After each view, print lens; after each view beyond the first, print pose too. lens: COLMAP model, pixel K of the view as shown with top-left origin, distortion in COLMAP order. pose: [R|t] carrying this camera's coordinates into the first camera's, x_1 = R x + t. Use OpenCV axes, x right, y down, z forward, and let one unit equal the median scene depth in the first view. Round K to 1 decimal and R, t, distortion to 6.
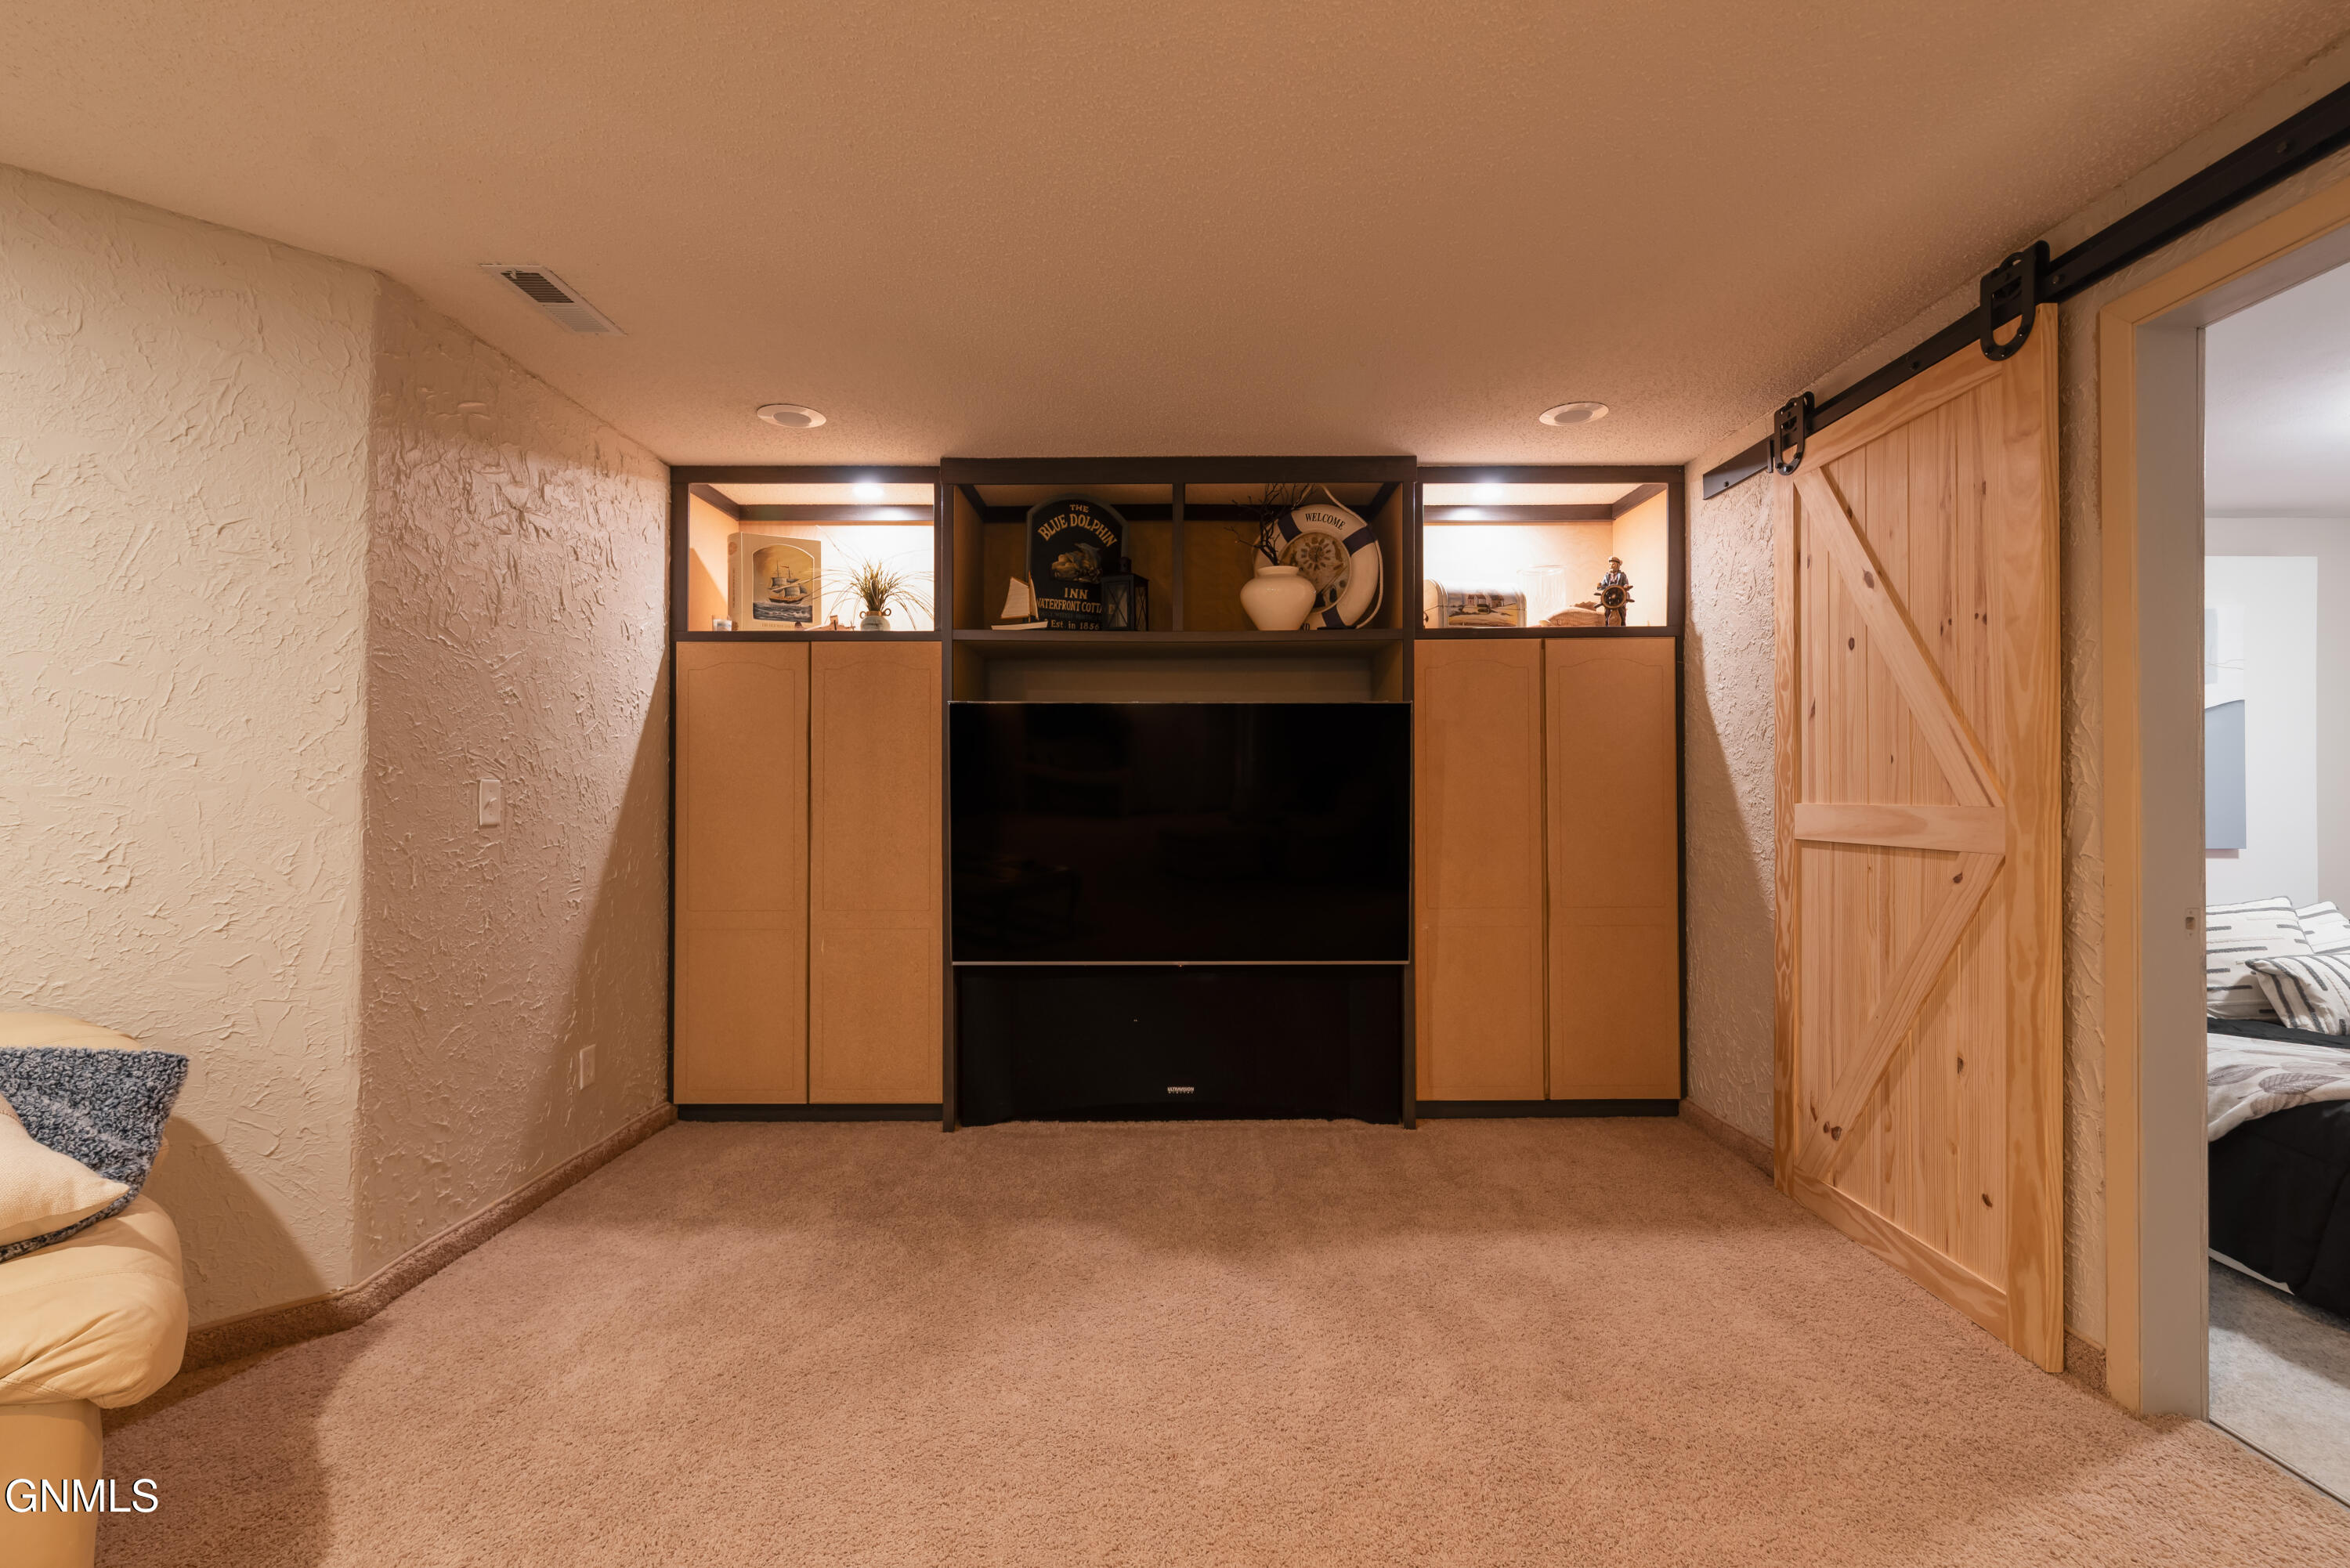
lens RADIAL K [[1014.4, 0, 1169.7], [0, 1014.4, 782.7], [0, 0, 1]] dist [0.000220, -0.000376]
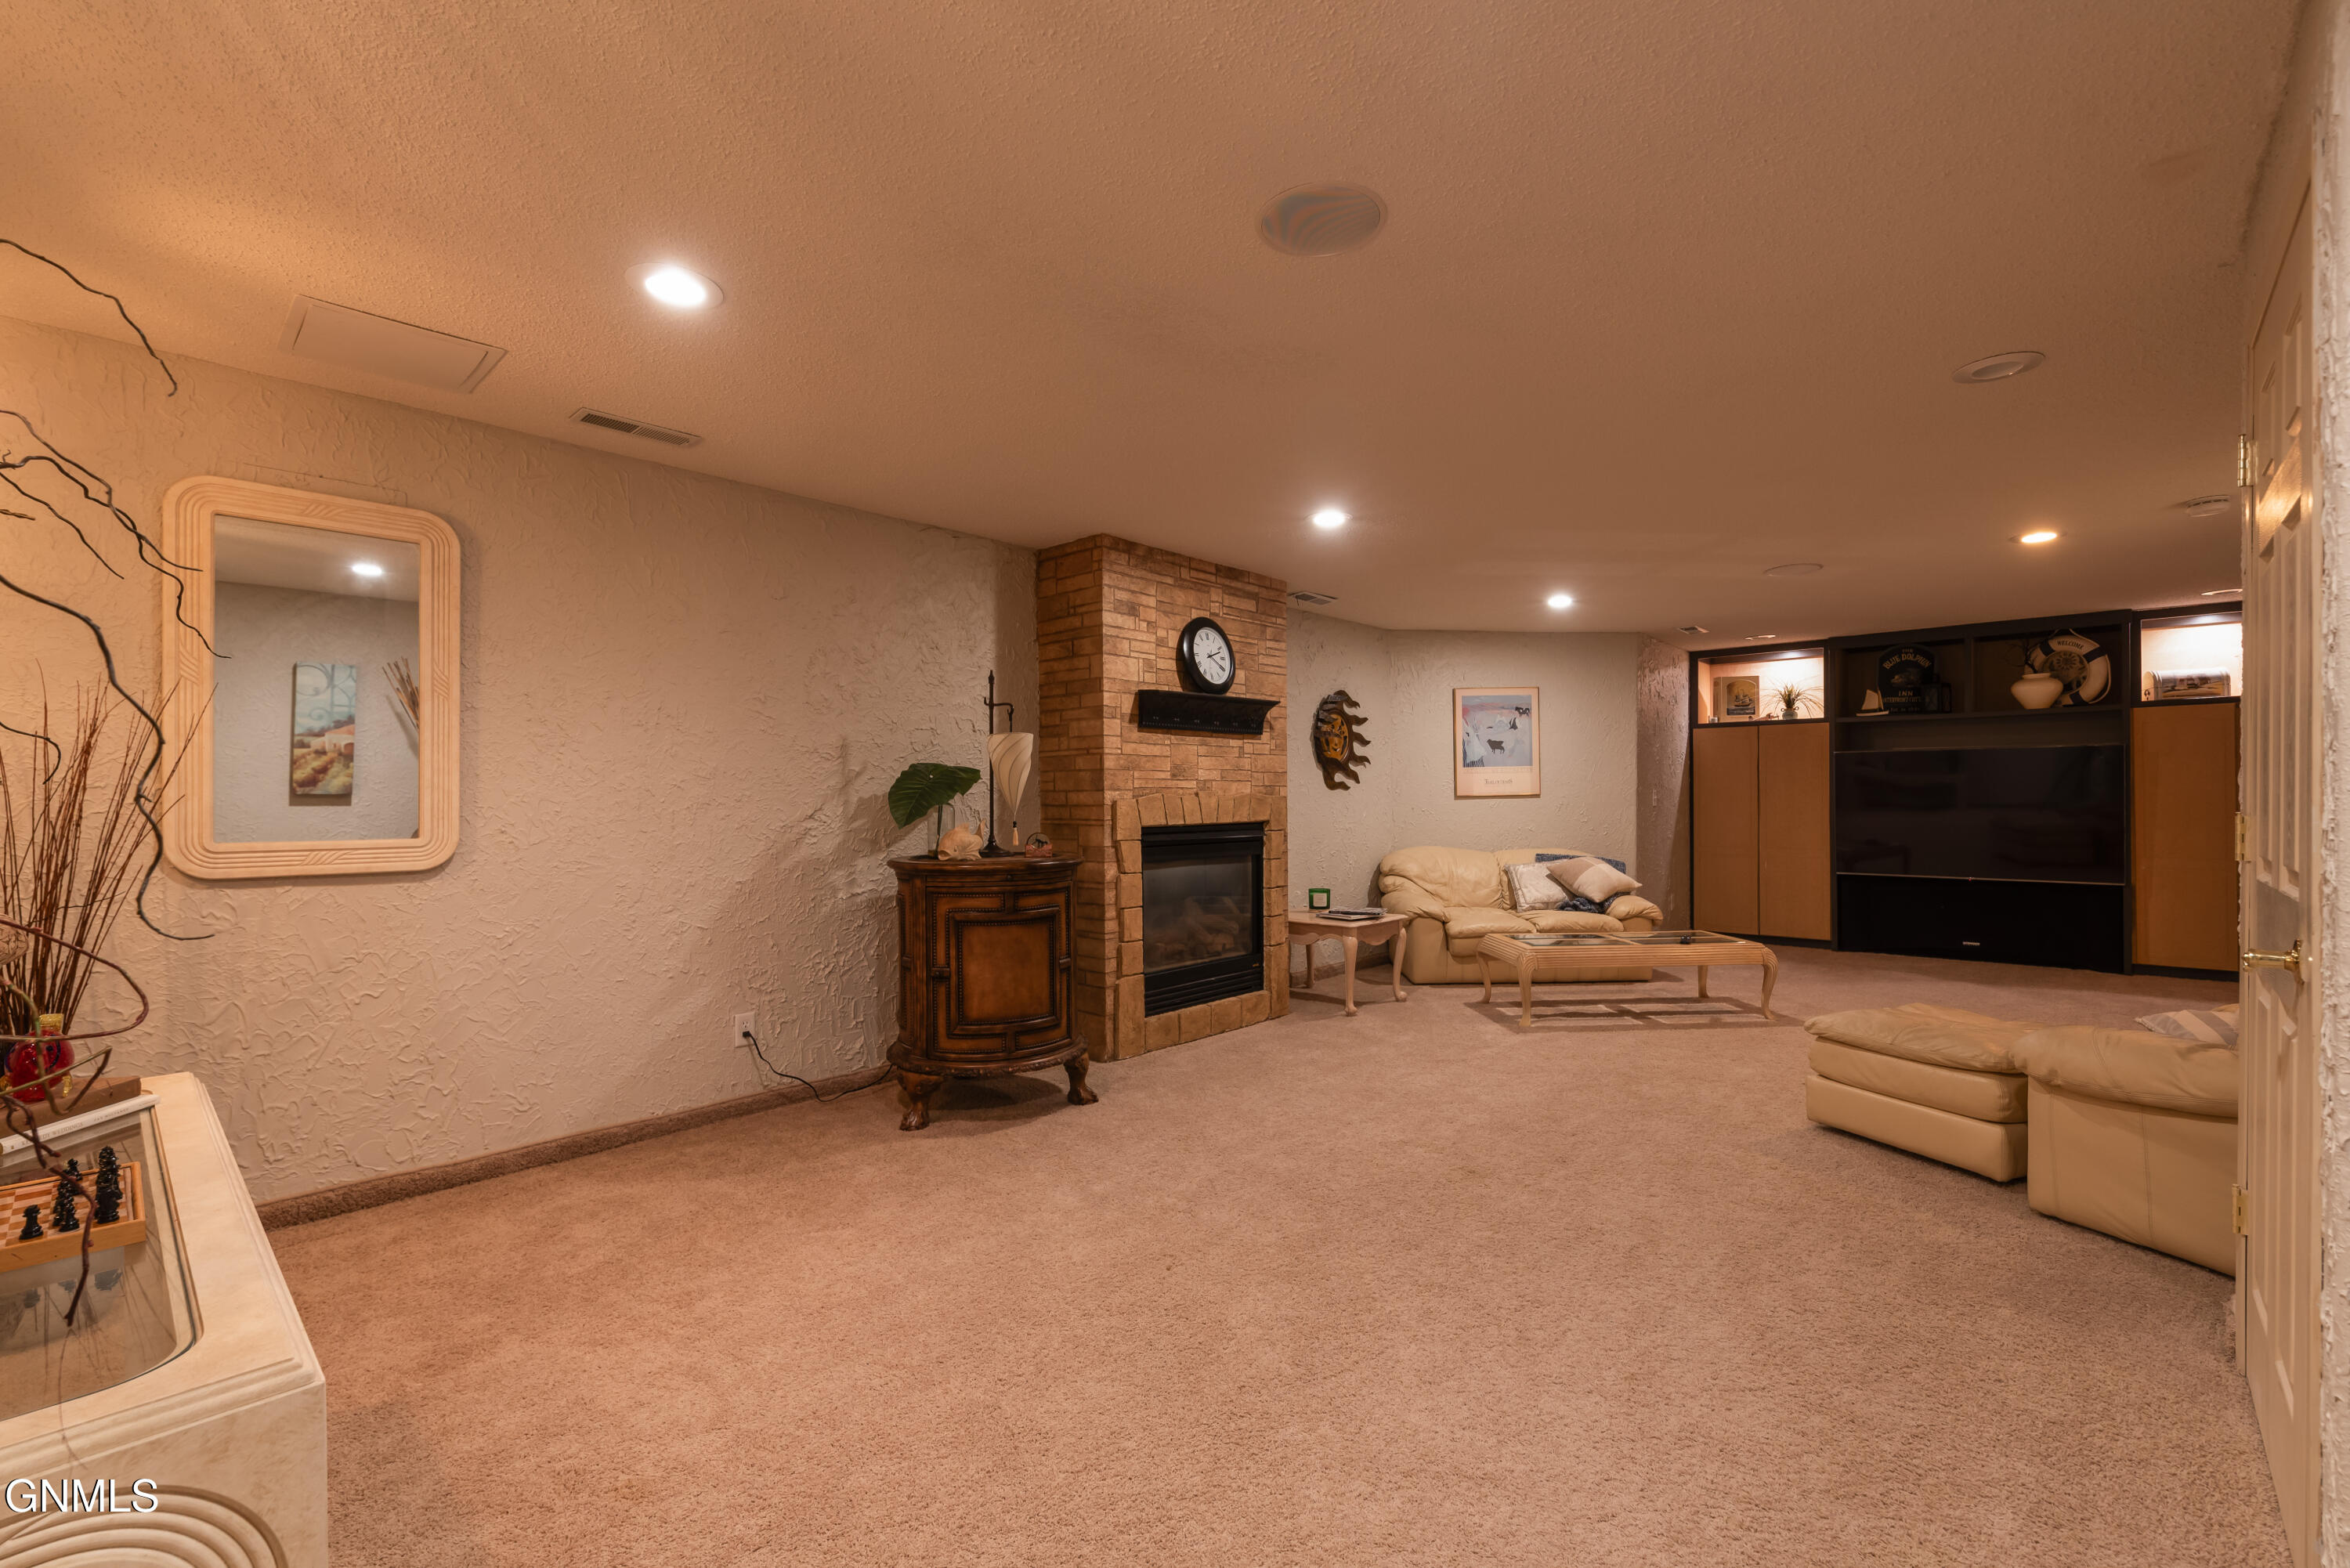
lens RADIAL K [[1014.4, 0, 1178.8], [0, 1014.4, 796.3], [0, 0, 1]] dist [0.000220, -0.000376]
pose [[0.733449, -0.005233, -0.679724, 0.218683], [0.014636, 0.999860, 0.008096, -0.022665], [0.679587, -0.015887, 0.733423, -1.467766]]
